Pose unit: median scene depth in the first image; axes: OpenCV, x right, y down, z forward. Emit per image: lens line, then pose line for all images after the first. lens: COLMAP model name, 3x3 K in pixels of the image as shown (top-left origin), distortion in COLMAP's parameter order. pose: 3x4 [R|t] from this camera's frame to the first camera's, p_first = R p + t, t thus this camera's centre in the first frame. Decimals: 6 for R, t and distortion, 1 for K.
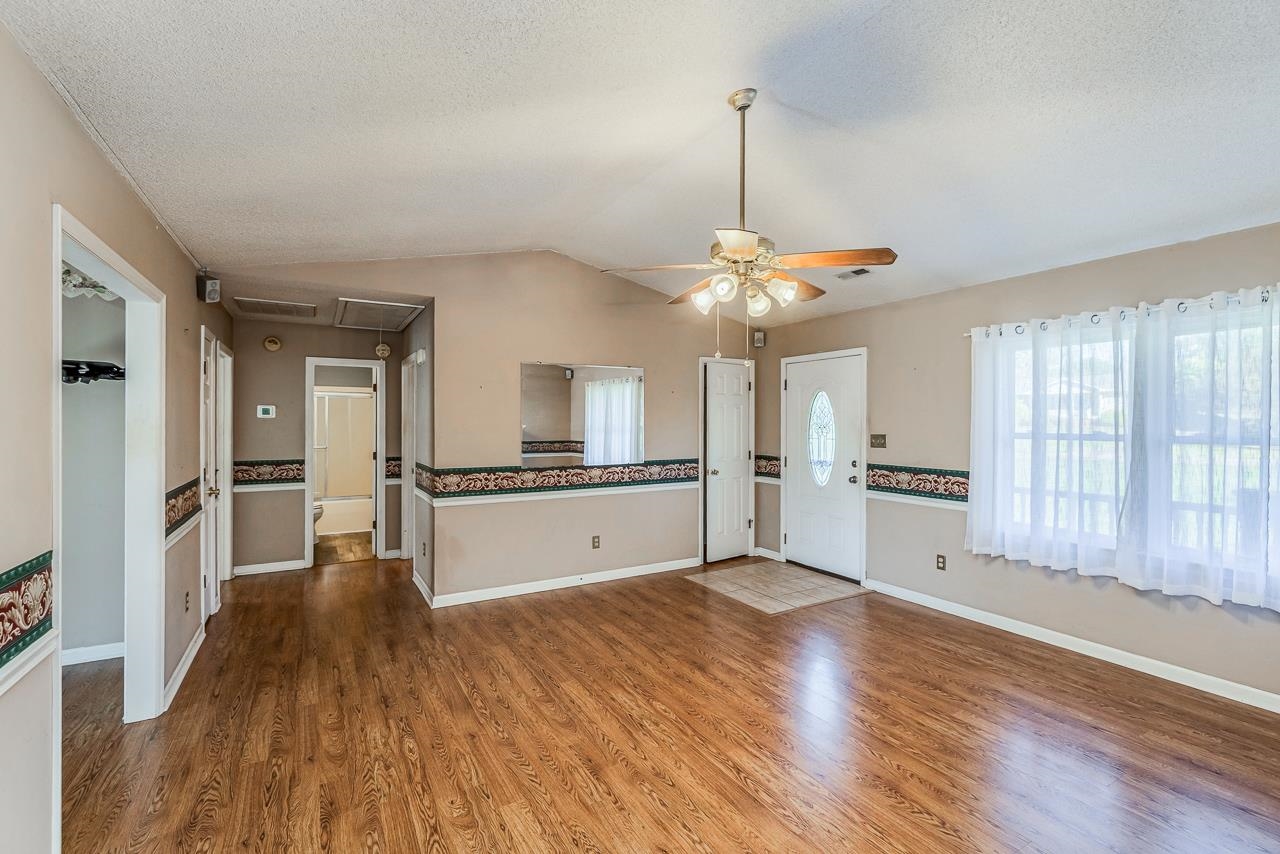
lens RADIAL K [[538.6, 0, 622.6], [0, 538.6, 422.4], [0, 0, 1]] dist [-0.000267, 0.000525]
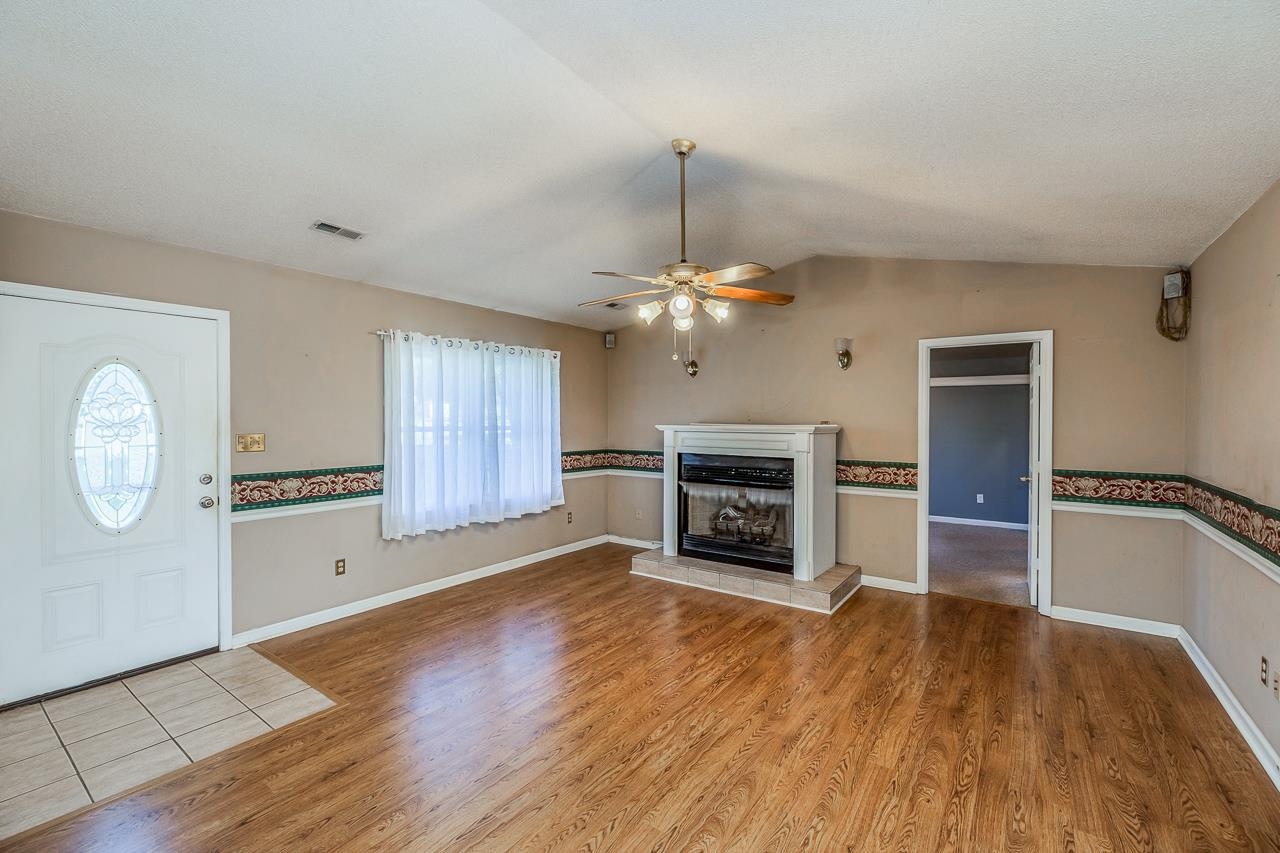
lens RADIAL K [[590.6, 0, 605.0], [0, 590.6, 425.2], [0, 0, 1]] dist [-0.002729, -0.000167]
pose [[-0.416172, -0.011696, 0.909211, -0.463832], [0.000574, 0.999914, 0.013126, 0.000201], [-0.909286, 0.005985, -0.416129, 0.881162]]
